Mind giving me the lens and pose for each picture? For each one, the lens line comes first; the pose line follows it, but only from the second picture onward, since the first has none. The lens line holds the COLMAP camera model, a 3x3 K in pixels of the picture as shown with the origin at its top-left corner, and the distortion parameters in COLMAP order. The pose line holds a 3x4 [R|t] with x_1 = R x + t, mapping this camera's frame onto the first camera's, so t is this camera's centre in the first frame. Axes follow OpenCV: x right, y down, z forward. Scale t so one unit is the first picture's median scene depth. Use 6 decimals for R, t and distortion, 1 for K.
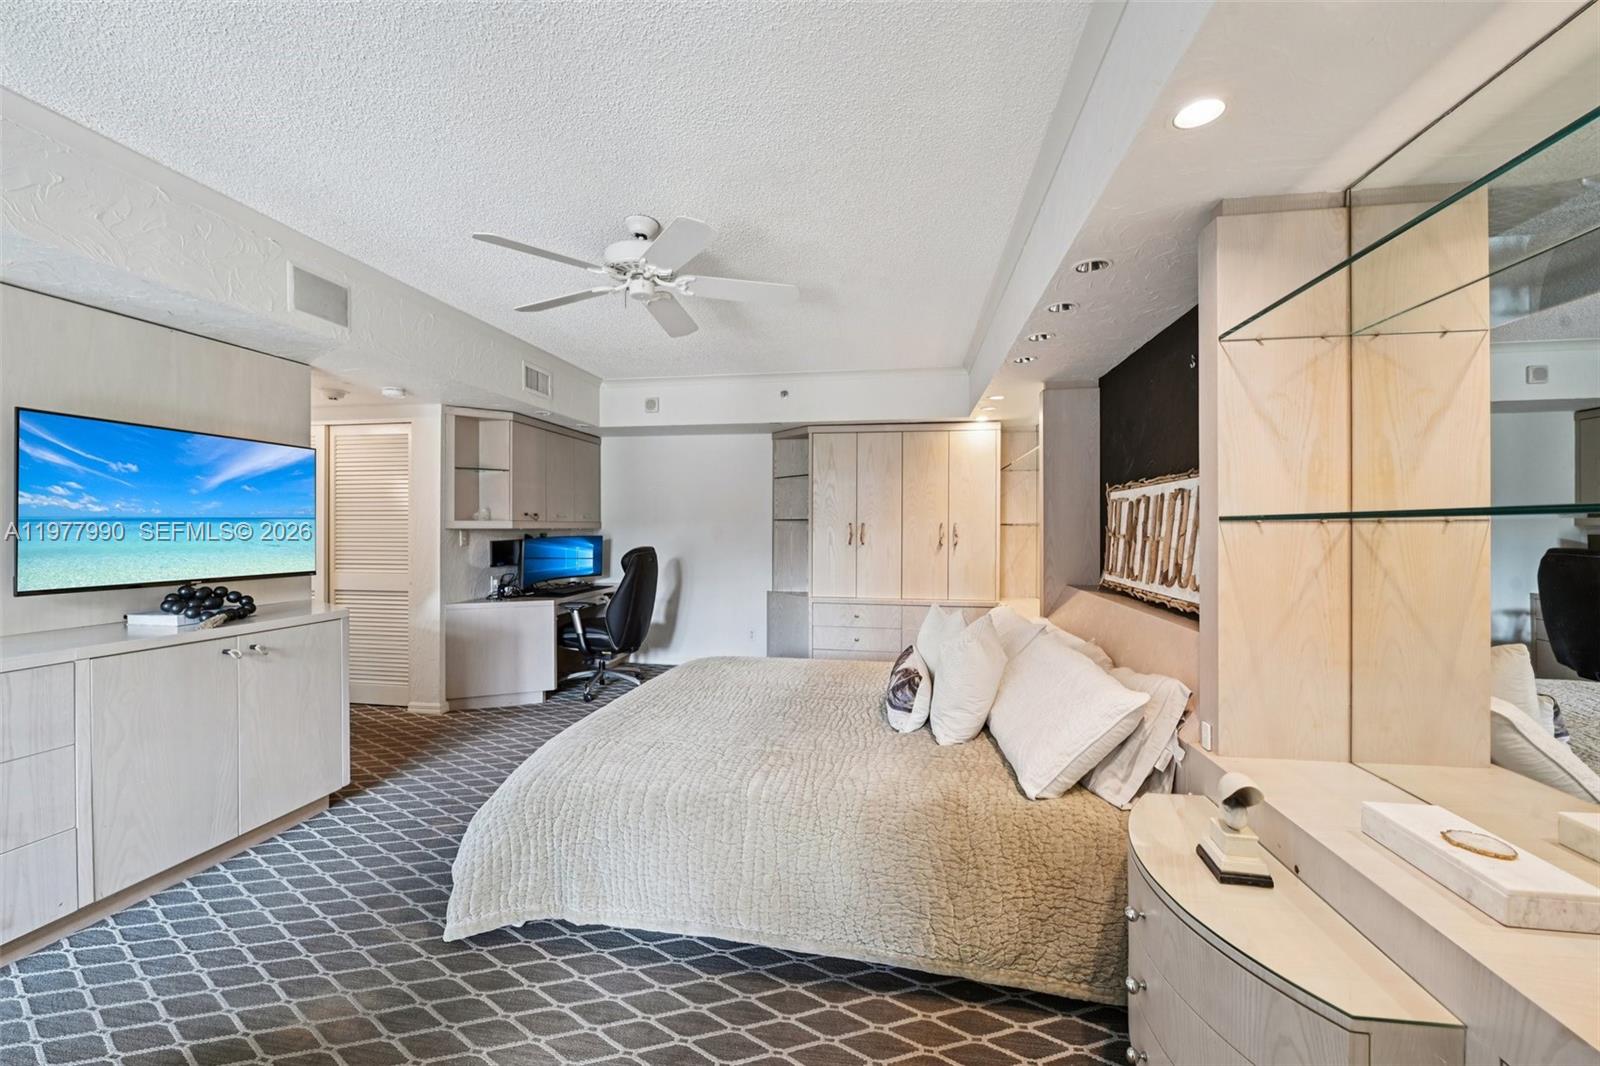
lens RADIAL K [[631.4, 0, 796.5], [0, 631.4, 531.3], [0, 0, 1]] dist [-0.006957, -0.000743]
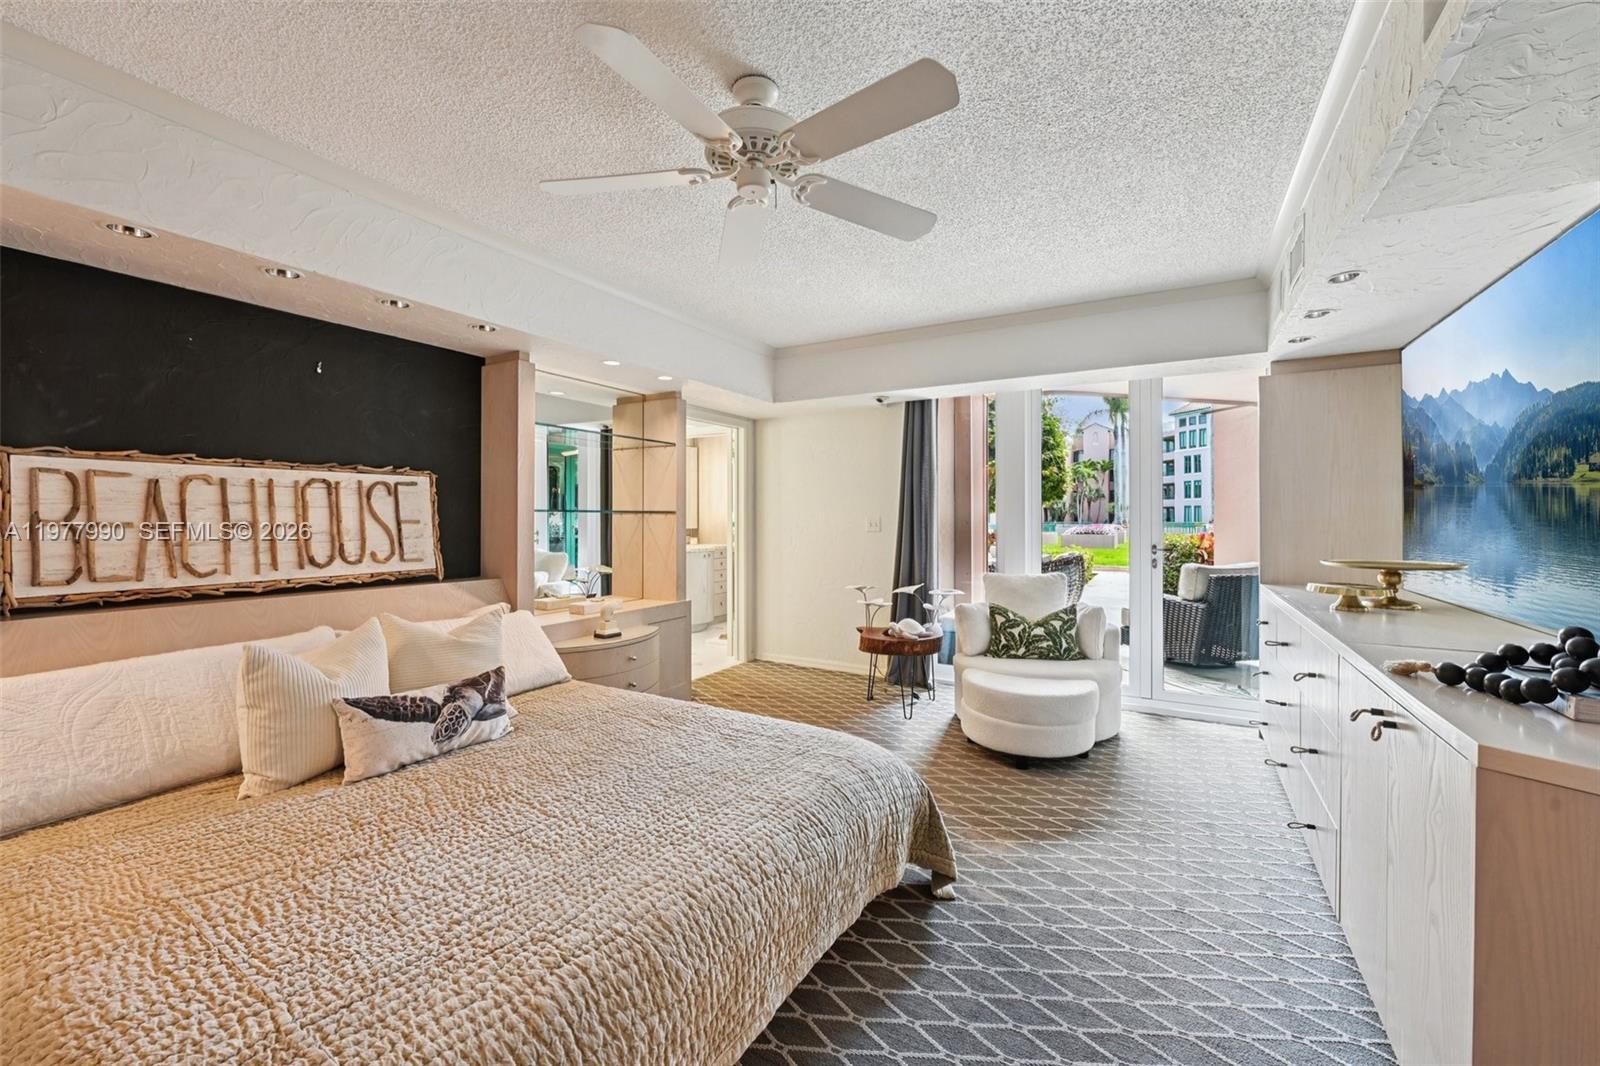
lens RADIAL K [[642.3, 0, 799.9], [0, 642.3, 515.4], [0, 0, 1]] dist [-0.009448, -0.000307]
pose [[-0.937127, -0.000826, 0.348989, -0.440797], [-0.000964, 1.000000, -0.000220, -0.003995], [-0.348988, -0.000543, -0.937127, 1.341765]]
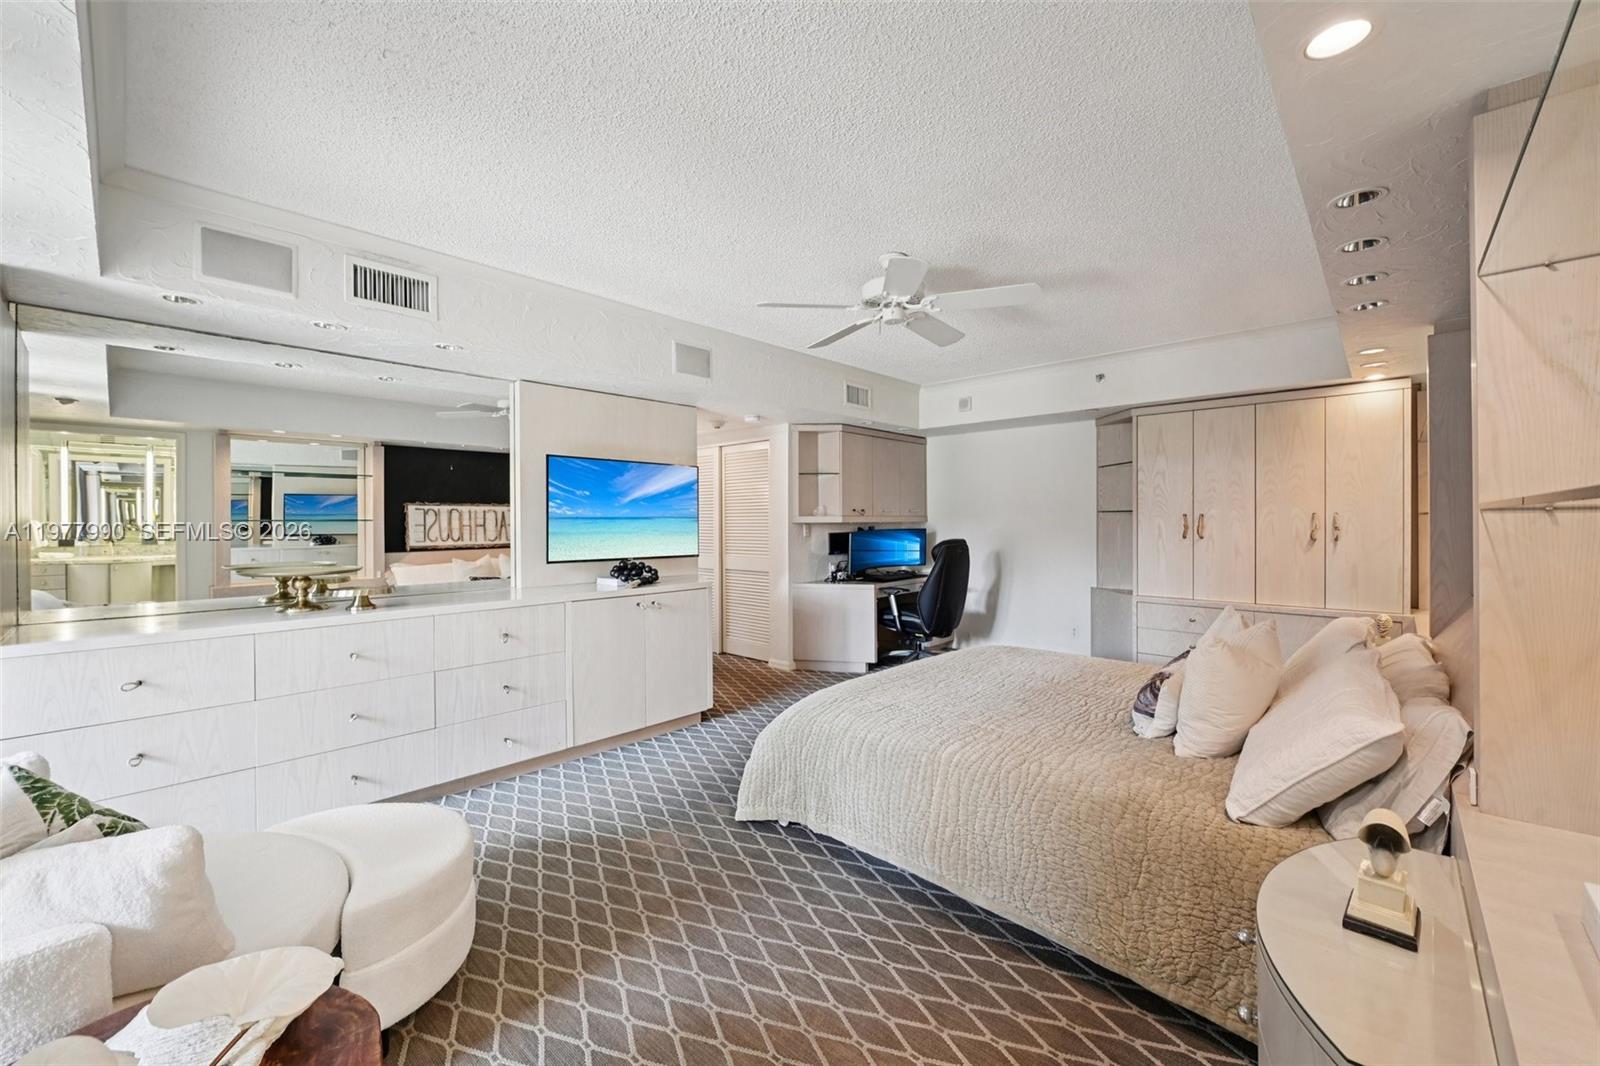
lens RADIAL K [[631.5, 0, 797.8], [0, 631.5, 527.5], [0, 0, 1]] dist [-0.008307, -0.000109]
pose [[0.833646, -0.001572, -0.552297, 0.197506], [0.004333, 0.999984, 0.003693, 0.000024], [0.552283, -0.005472, 0.833639, -0.050995]]
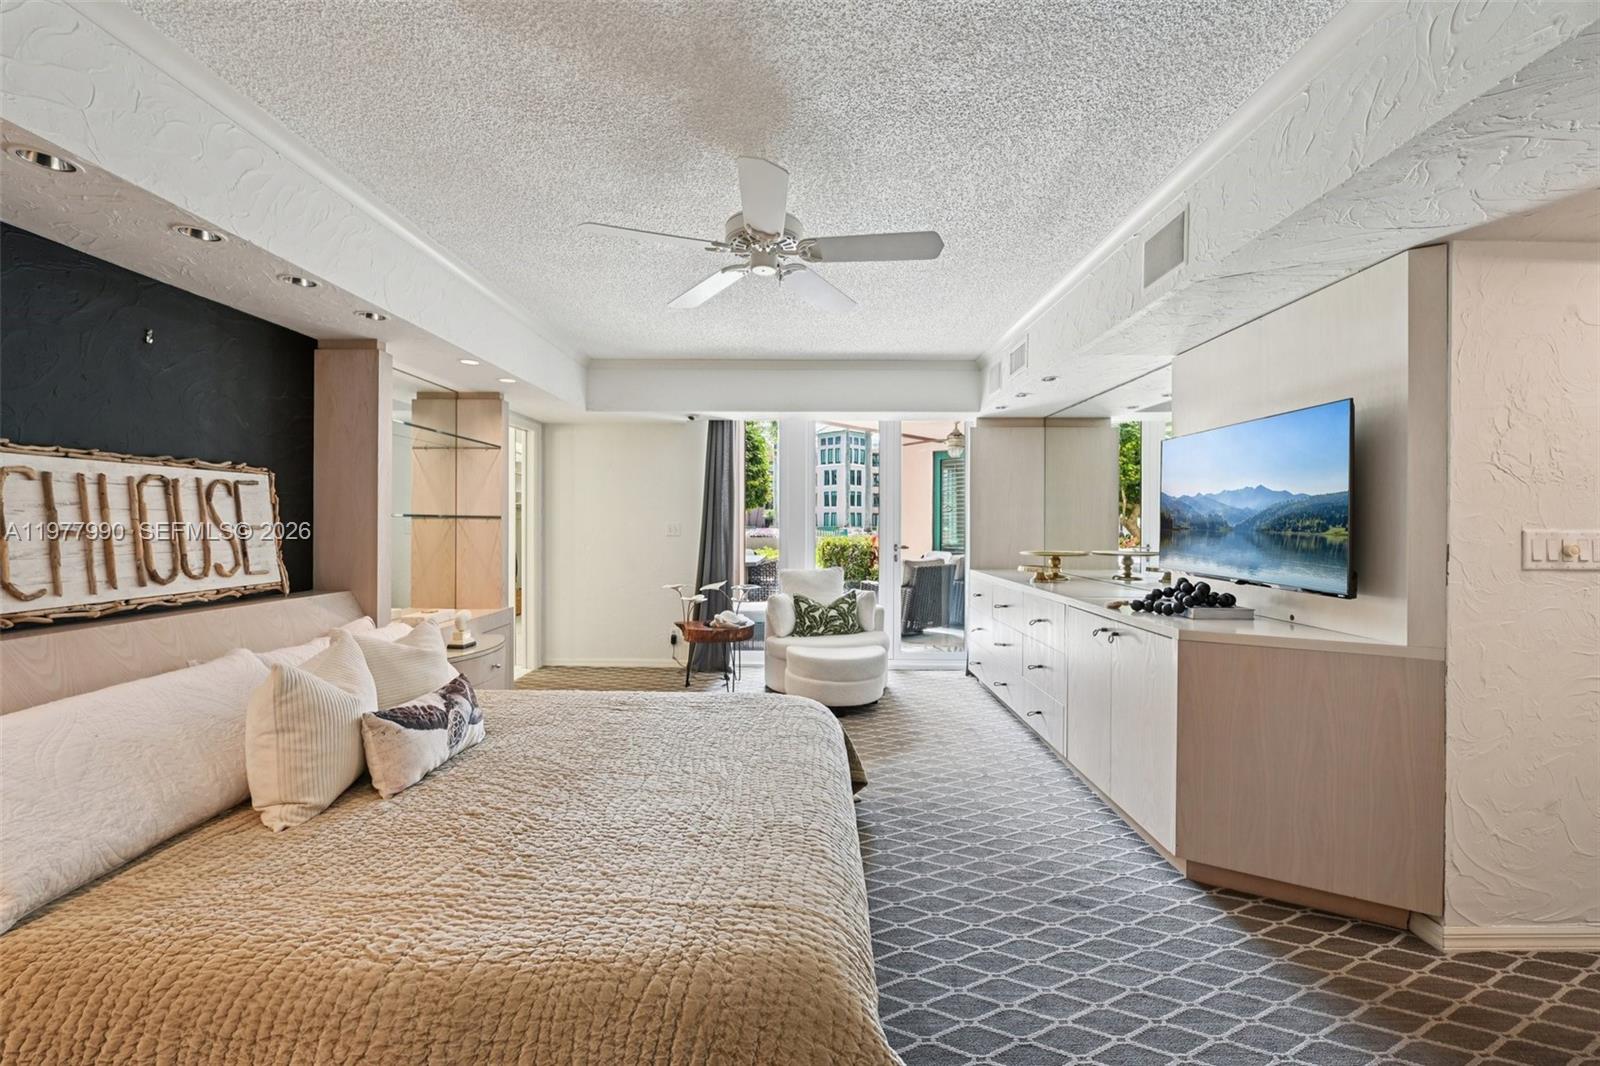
lens RADIAL K [[639.6, 0, 799.5], [0, 639.6, 525.1], [0, 0, 1]] dist [-0.011297, -0.000043]
pose [[-0.987680, -0.004595, -0.156421, -0.120888], [-0.005636, 0.999965, 0.006213, -0.006185], [0.156387, 0.007018, -0.987671, 1.554605]]
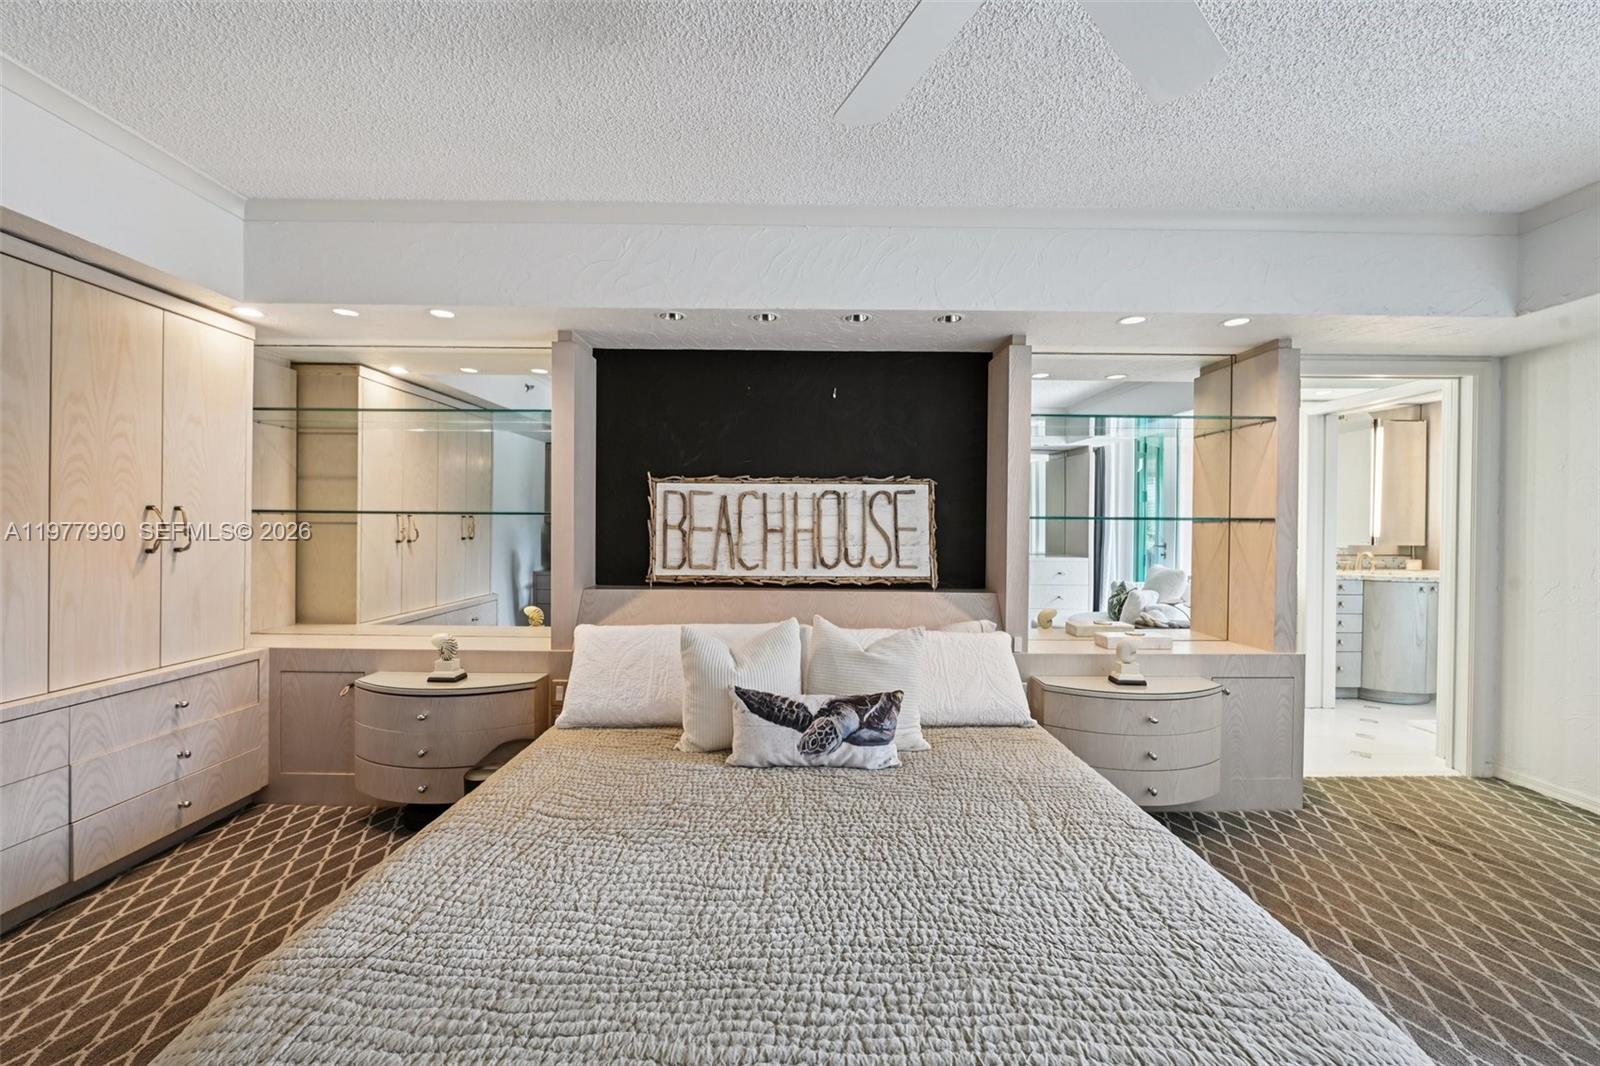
lens RADIAL K [[631.4, 0, 796.5], [0, 631.4, 531.3], [0, 0, 1]] dist [-0.006957, -0.000743]
pose [[-0.170358, -0.012842, 0.985299, -0.484243], [-0.004485, 0.999915, 0.012257, -0.001957], [-0.985372, -0.002332, -0.170401, 0.979067]]
